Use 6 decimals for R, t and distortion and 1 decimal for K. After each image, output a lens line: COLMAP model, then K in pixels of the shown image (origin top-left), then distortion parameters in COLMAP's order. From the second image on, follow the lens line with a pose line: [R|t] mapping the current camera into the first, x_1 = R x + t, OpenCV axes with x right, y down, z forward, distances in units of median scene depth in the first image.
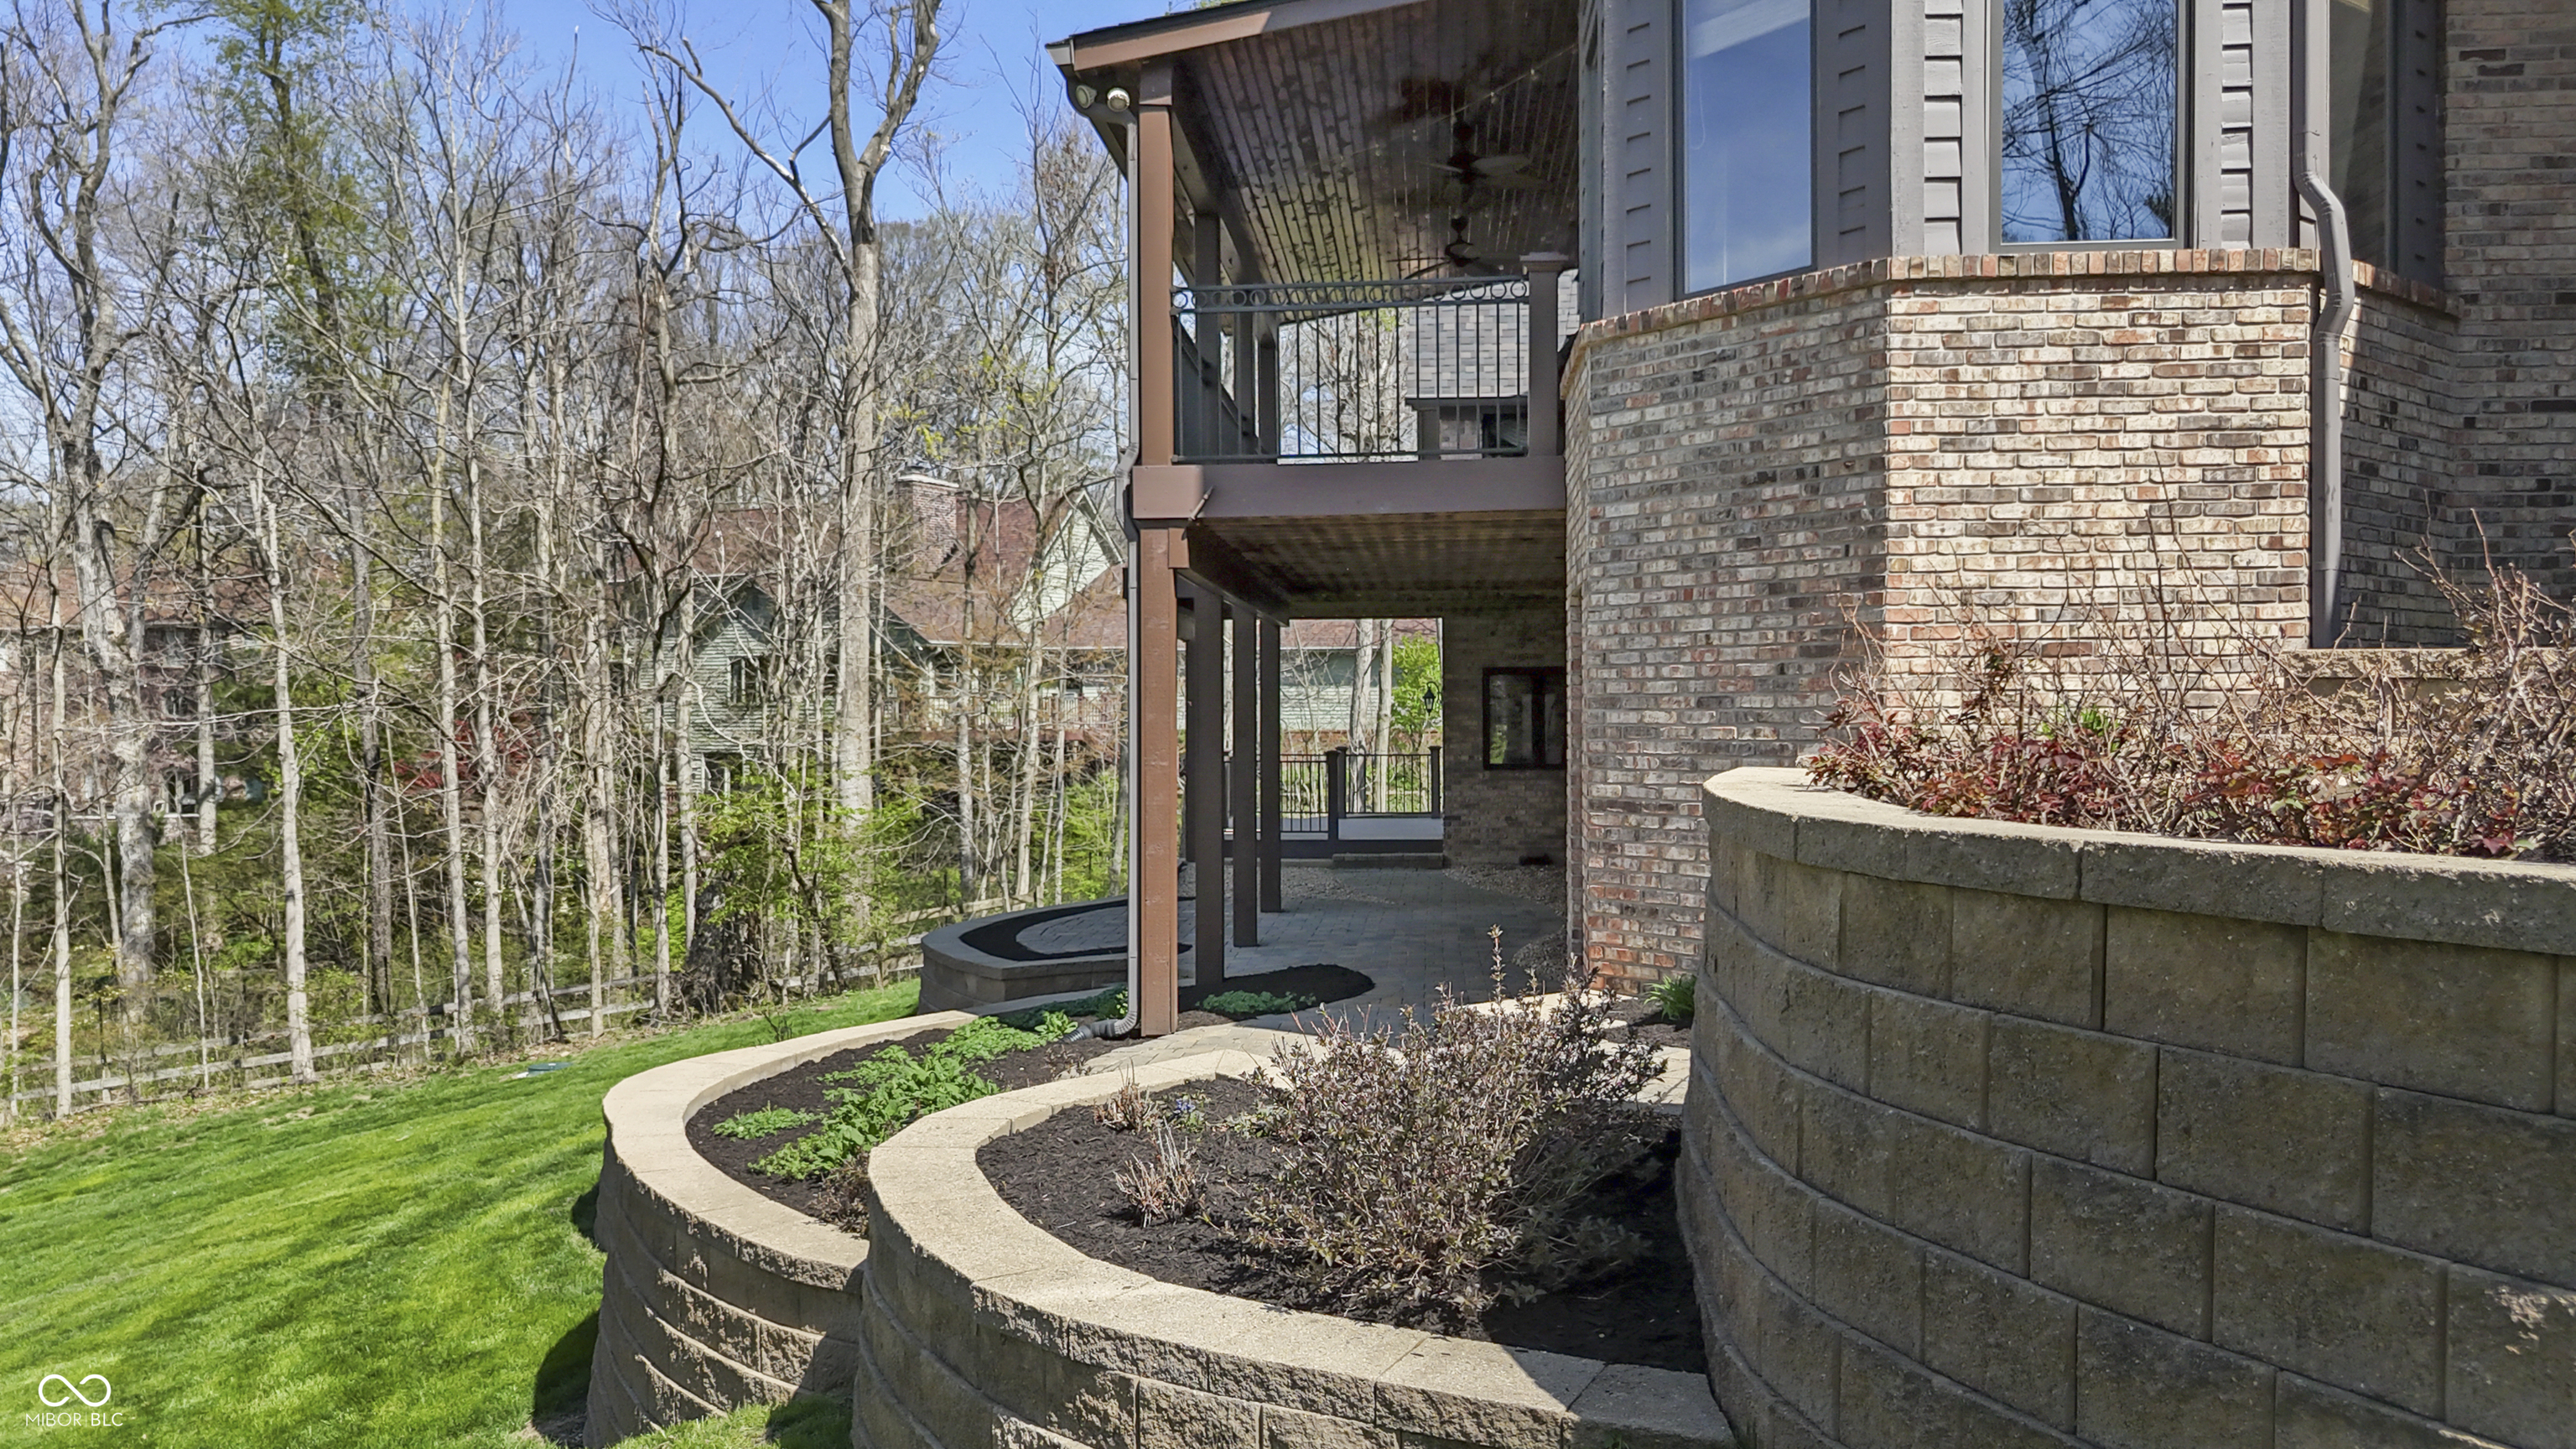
lens RADIAL K [[1908.0, 0, 1288.0], [0, 1908.0, 724.5], [0, 0, 1]] dist [0.077586, -0.079980]
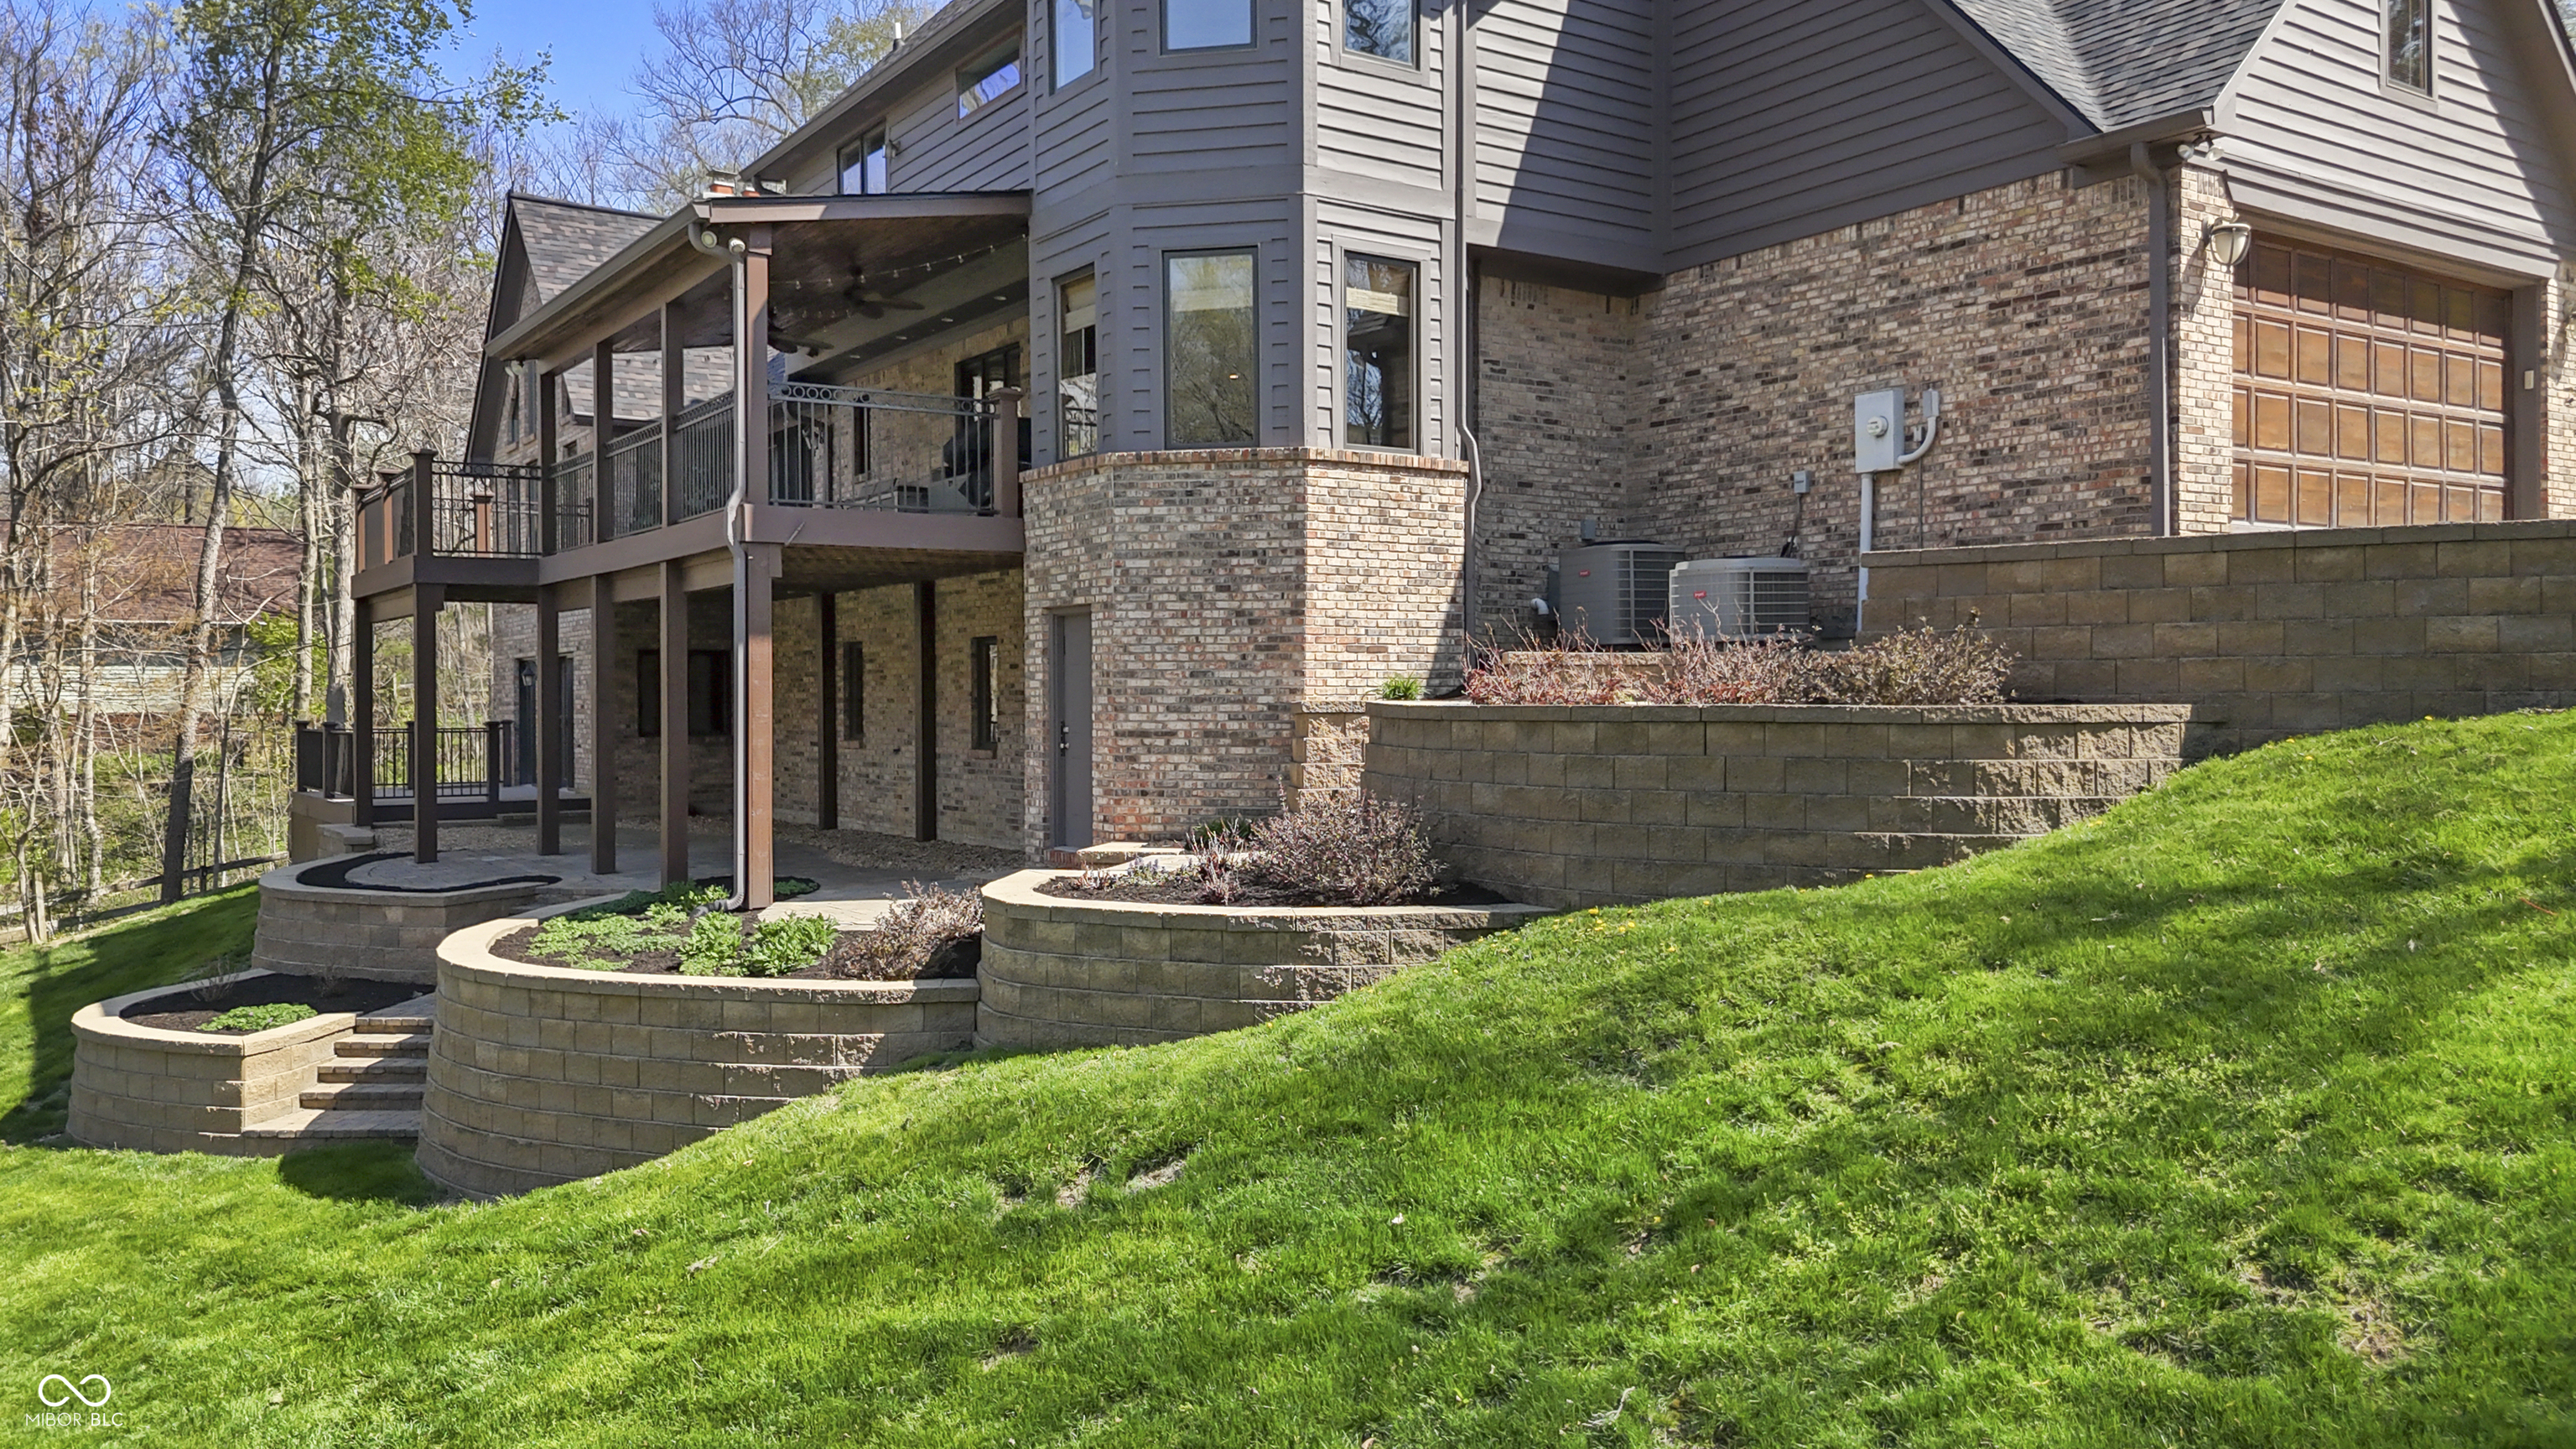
lens RADIAL K [[1883.6, 0, 1299.1], [0, 1883.6, 715.7], [0, 0, 1]] dist [0.100658, -0.106780]
pose [[0.781434, -0.005933, 0.623960, -0.850938], [0.003959, 0.999982, 0.004551, 0.020574], [-0.623975, -0.001086, 0.781443, -0.469909]]
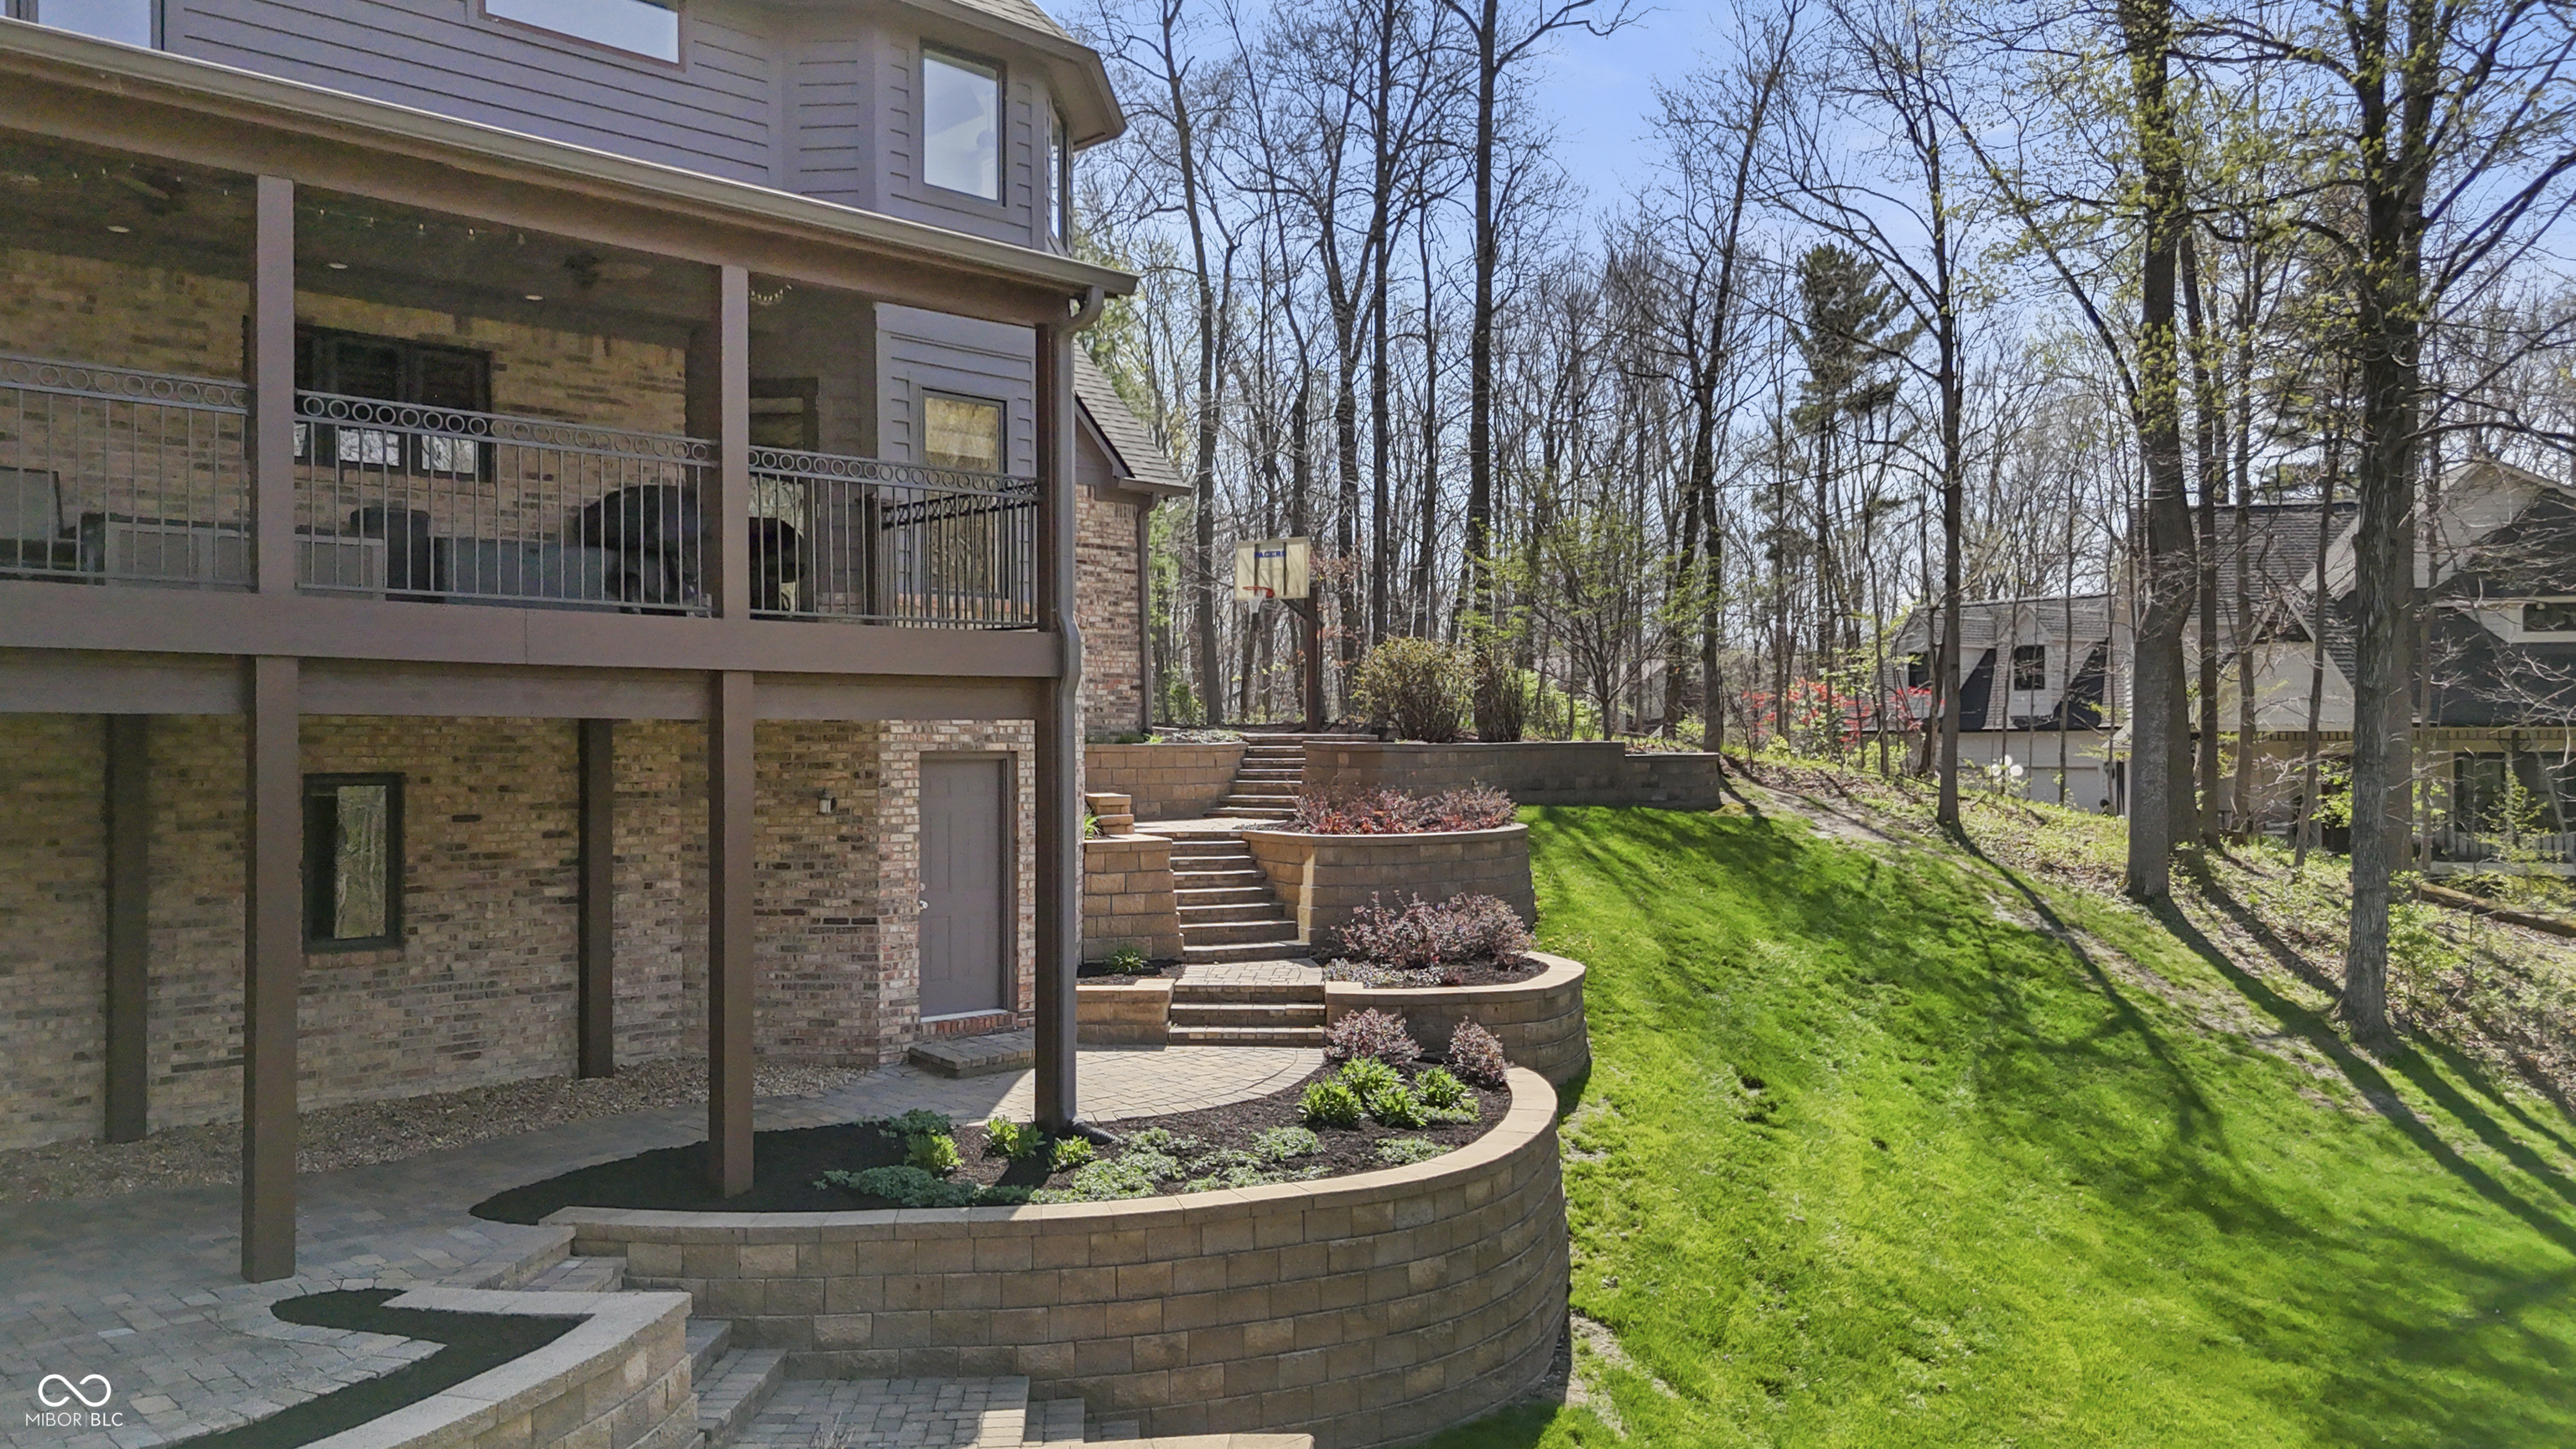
lens RADIAL K [[1886.4, 0, 1293.5], [0, 1886.4, 735.0], [0, 0, 1]] dist [0.068711, -0.077973]
pose [[-0.747194, 0.011454, 0.664507, -1.256267], [0.008603, 0.999934, -0.007562, -0.084268], [-0.664550, 0.000066, -0.747244, 2.357811]]
